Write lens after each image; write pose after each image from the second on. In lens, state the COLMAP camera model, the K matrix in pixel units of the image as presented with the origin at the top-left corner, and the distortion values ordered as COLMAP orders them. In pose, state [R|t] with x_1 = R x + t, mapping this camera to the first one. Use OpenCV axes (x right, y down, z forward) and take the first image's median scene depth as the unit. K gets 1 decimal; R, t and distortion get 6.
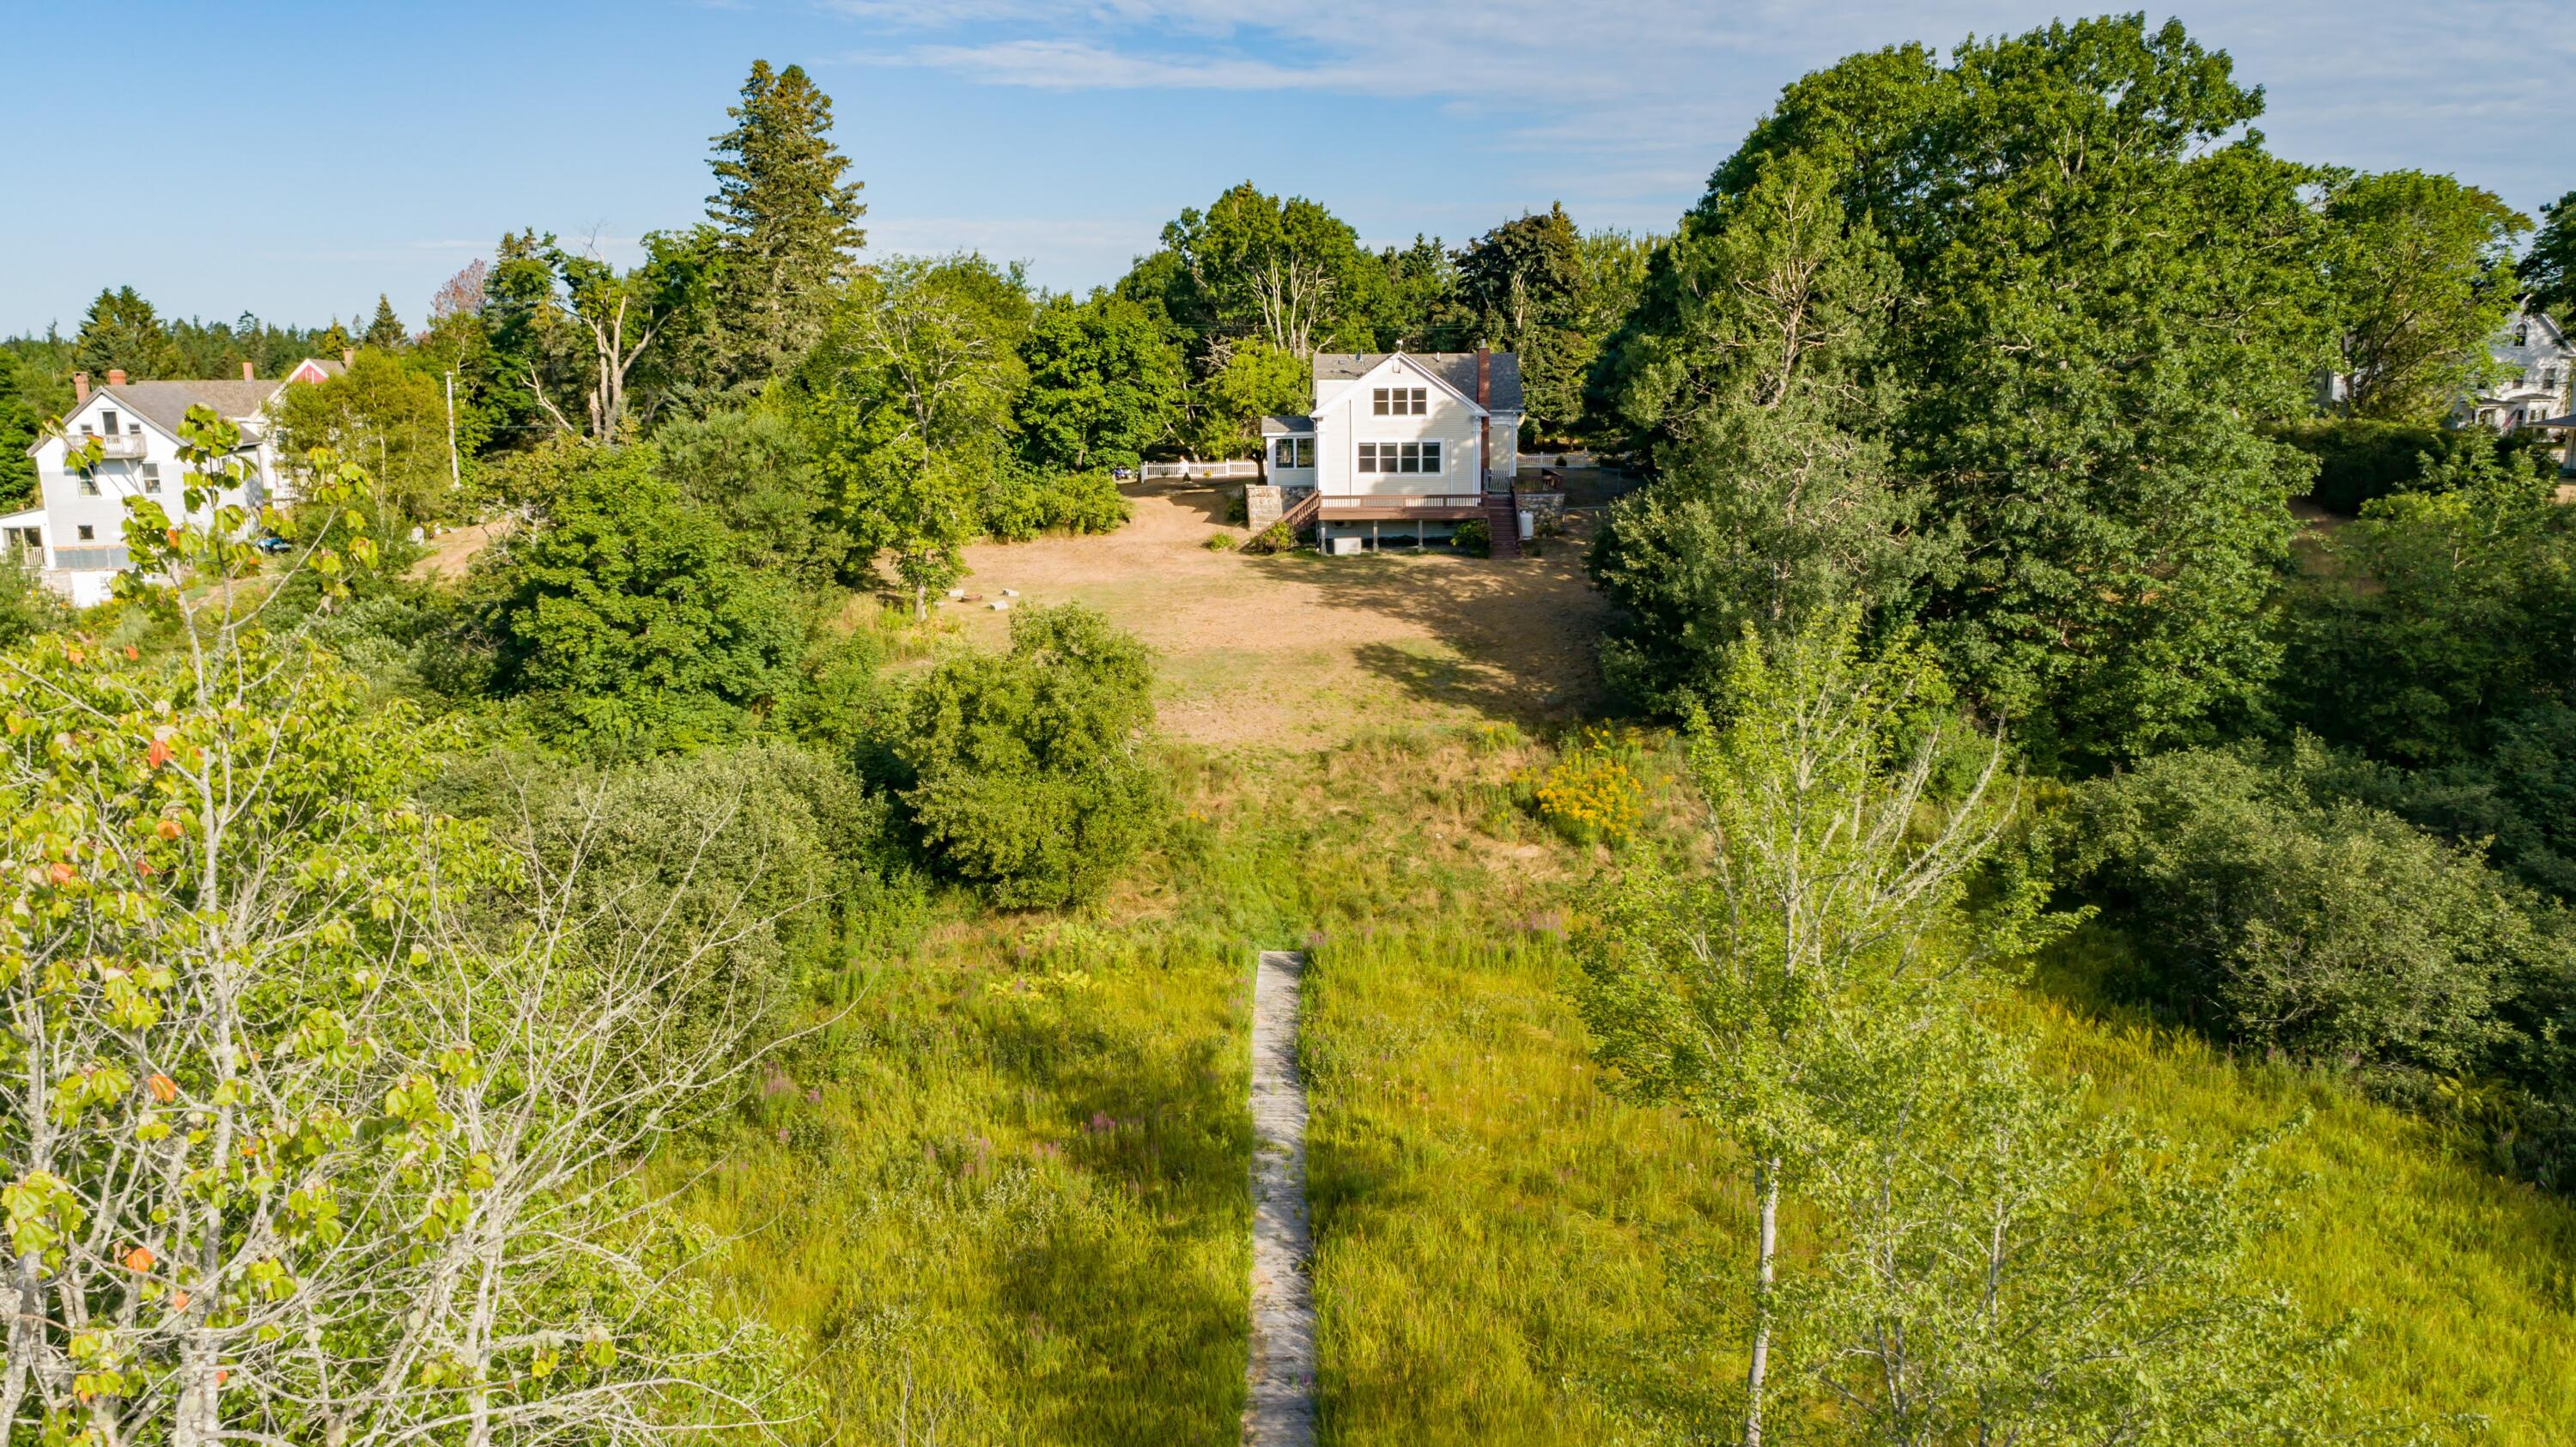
lens RADIAL K [[1835.9, 0, 1288.0], [0, 1835.9, 723.5], [0, 0, 1]] dist [-0.006528, 0.004710]
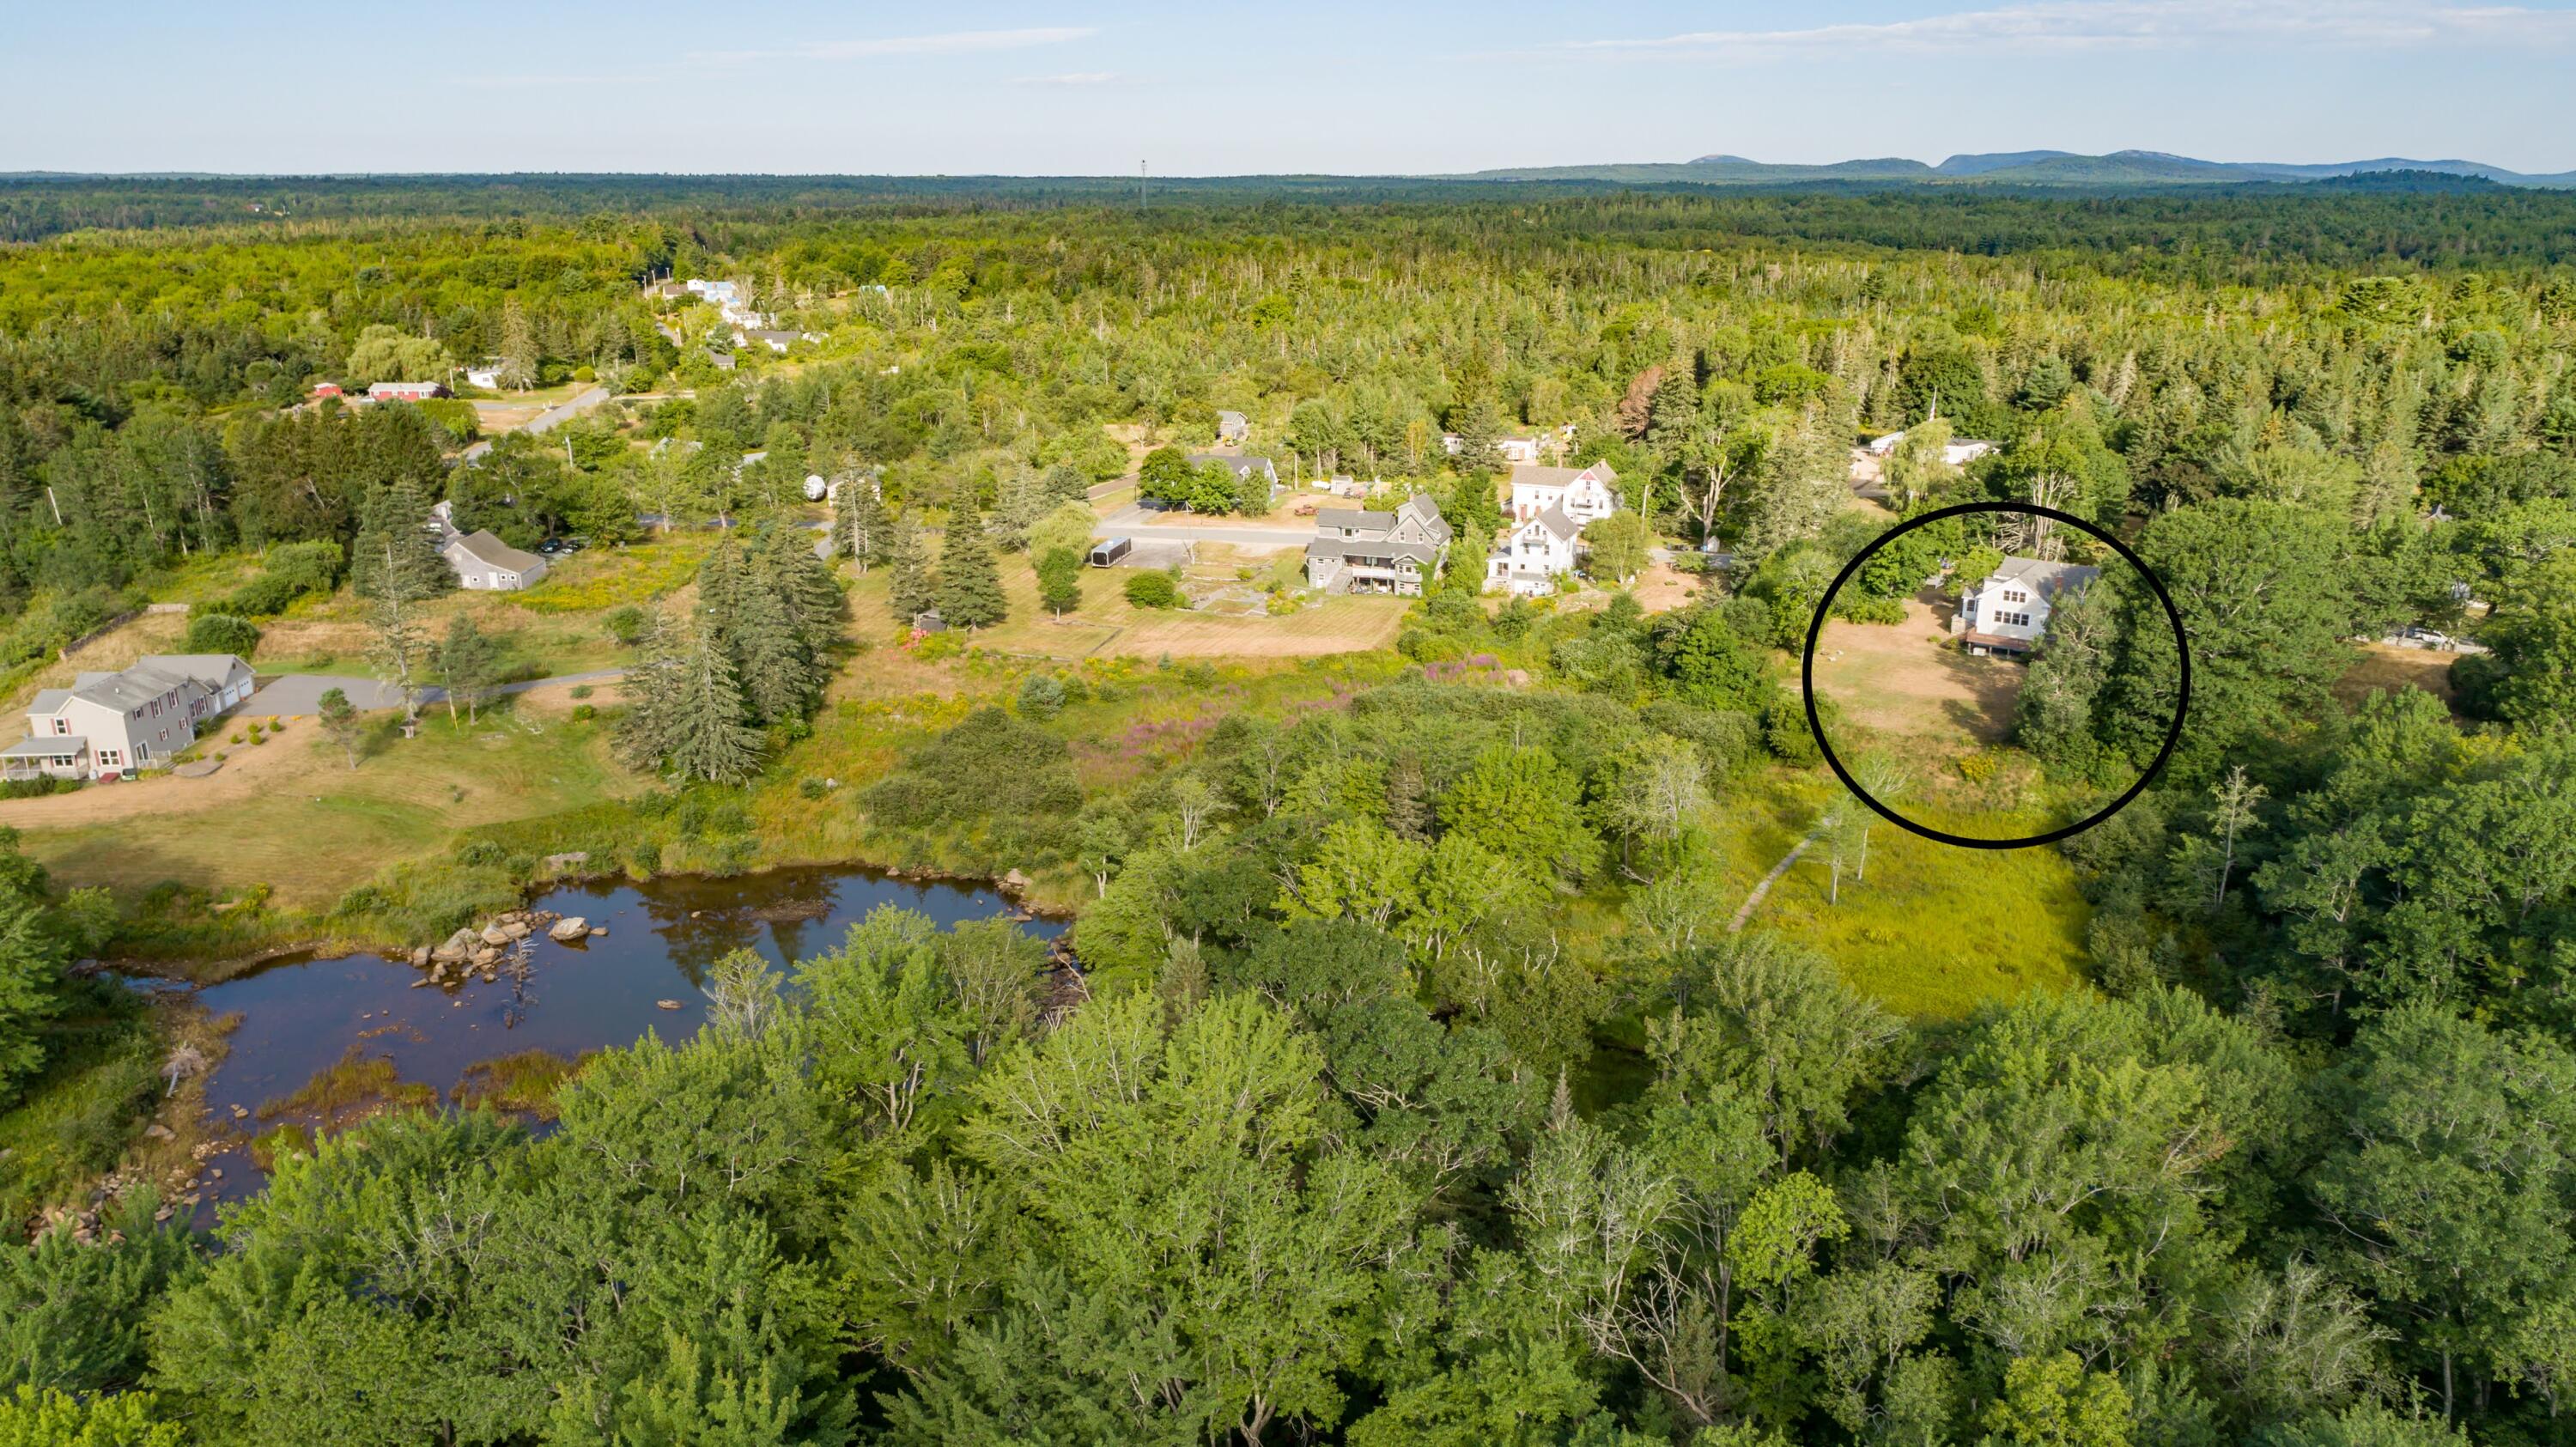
lens RADIAL K [[1835.9, 0, 1288.0], [0, 1835.9, 723.5], [0, 0, 1]] dist [-0.006528, 0.004710]
pose [[0.841364, 0.180498, -0.509438, 0.543656], [-0.125612, 0.982080, 0.140504, -0.236798], [0.525669, -0.054224, 0.848959, -1.686647]]
